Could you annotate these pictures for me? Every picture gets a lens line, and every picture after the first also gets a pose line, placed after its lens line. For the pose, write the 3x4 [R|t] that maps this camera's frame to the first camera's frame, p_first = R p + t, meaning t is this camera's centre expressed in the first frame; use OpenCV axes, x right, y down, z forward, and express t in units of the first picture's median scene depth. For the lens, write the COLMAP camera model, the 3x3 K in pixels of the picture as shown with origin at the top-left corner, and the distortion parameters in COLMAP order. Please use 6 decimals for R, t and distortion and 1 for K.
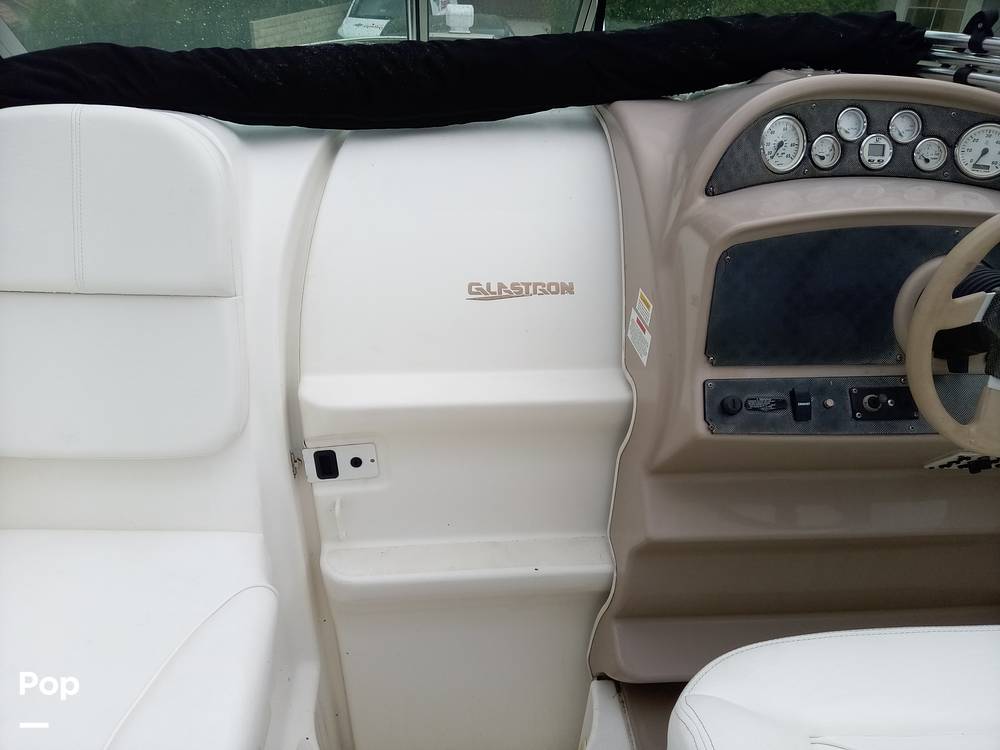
lens RADIAL K [[798.6, 0, 500.0], [0, 798.6, 375.0], [0, 0, 1]] dist [0.113187, -0.220580]
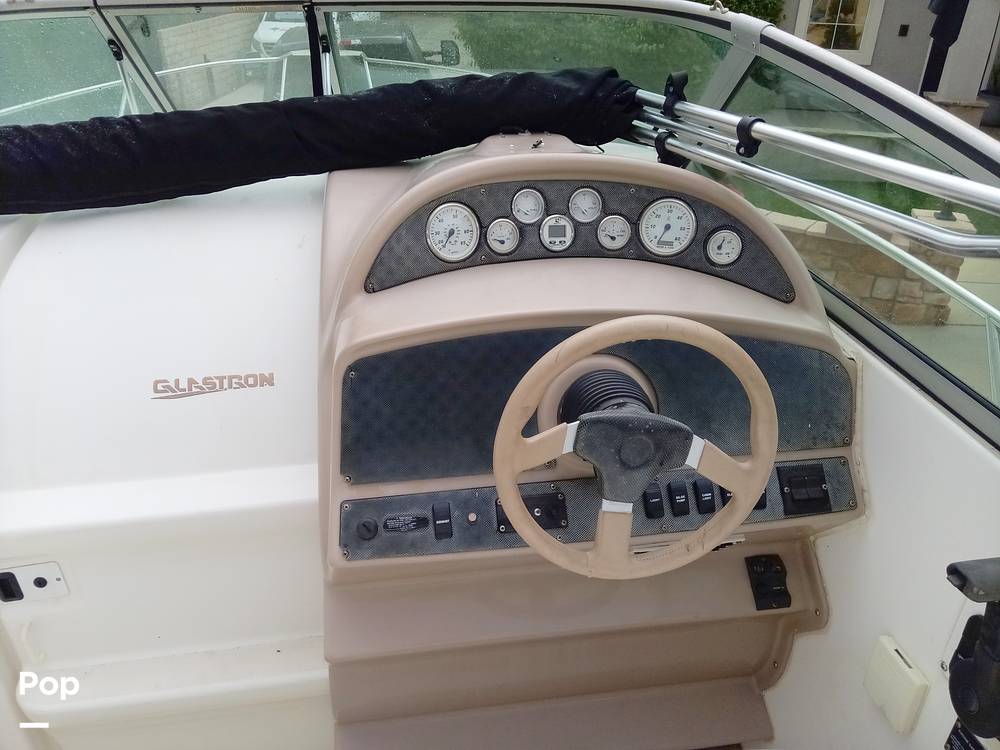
lens RADIAL K [[798.6, 0, 500.0], [0, 798.6, 375.0], [0, 0, 1]] dist [0.113187, -0.220580]
pose [[0.996042, -0.054038, 0.070567, 0.320865], [0.053908, 0.998539, 0.003751, -0.113472], [-0.070667, 0.000068, 0.997500, 0.044061]]
